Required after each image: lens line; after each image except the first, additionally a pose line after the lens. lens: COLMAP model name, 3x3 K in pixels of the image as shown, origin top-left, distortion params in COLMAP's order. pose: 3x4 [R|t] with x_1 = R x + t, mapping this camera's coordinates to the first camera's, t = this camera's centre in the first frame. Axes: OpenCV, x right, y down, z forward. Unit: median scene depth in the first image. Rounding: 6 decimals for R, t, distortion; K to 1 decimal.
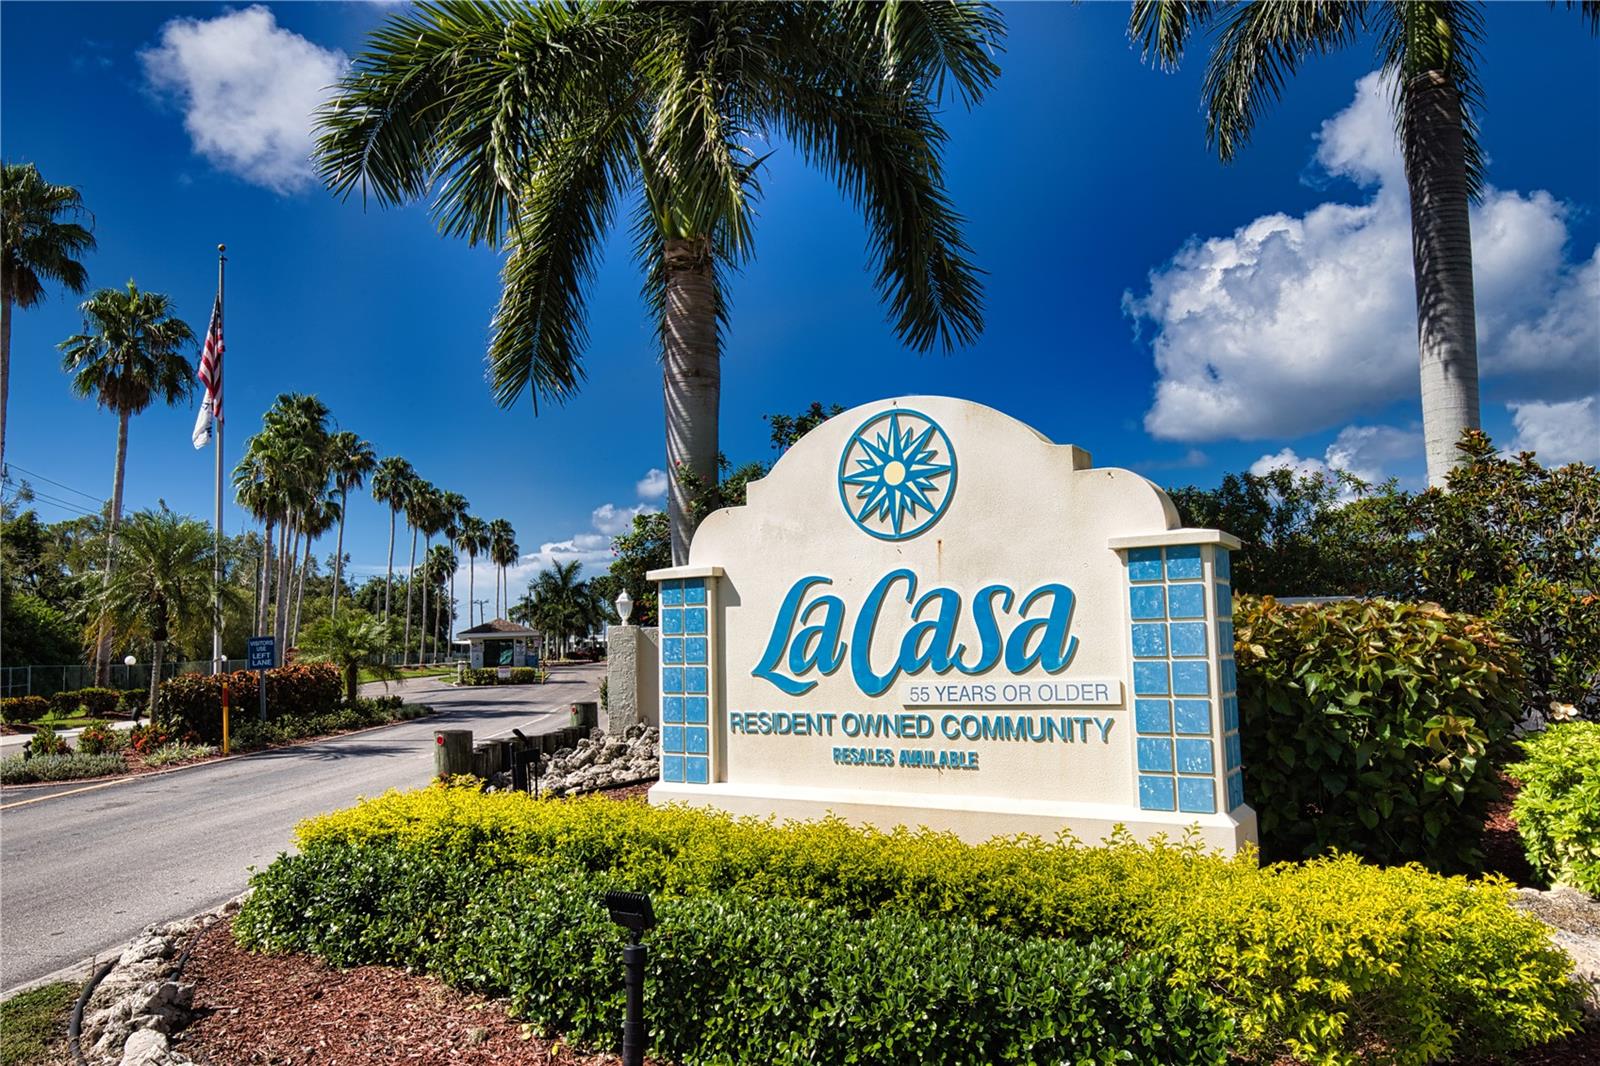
lens RADIAL K [[1095.8, 0, 785.7], [0, 1095.8, 537.7], [0, 0, 1]] dist [0.009280, -0.000220]
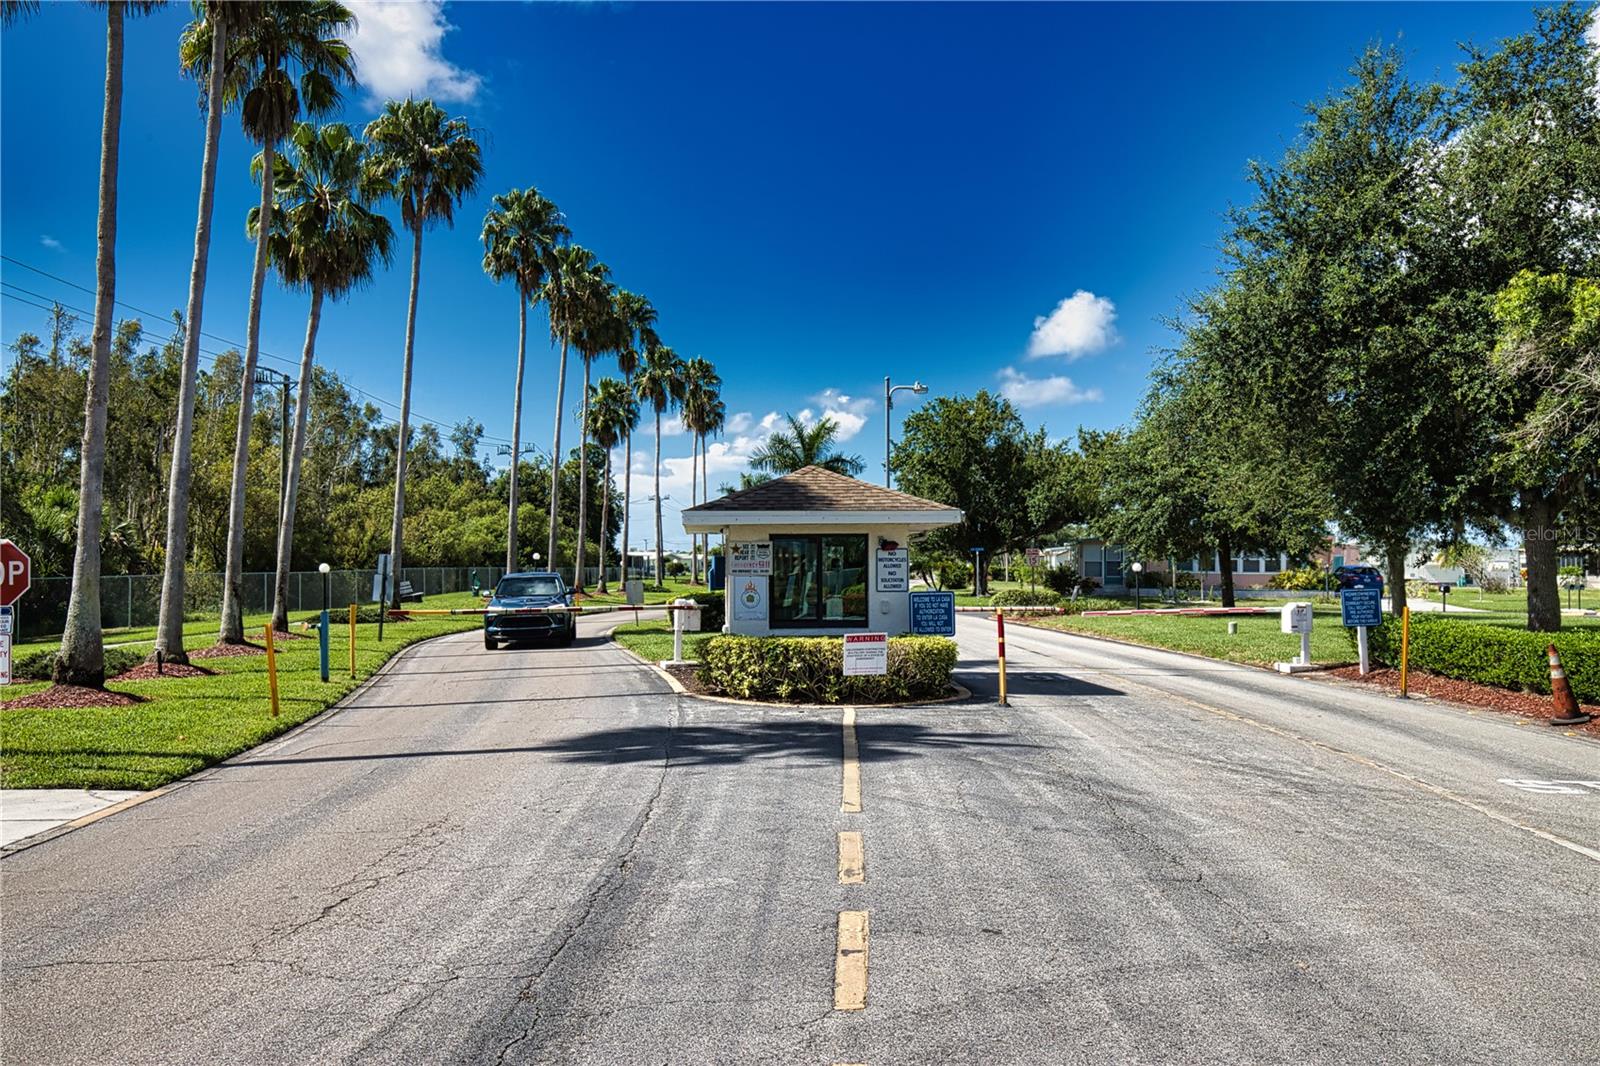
lens RADIAL K [[1275.6, 0, 810.5], [0, 1275.6, 553.2], [0, 0, 1]] dist [-0.014578, -0.001578]
pose [[0.989618, 0.023753, -0.141743, -0.112462], [-0.011150, 0.995965, 0.089051, 0.035362], [0.143286, -0.086546, 0.985890, 0.346045]]
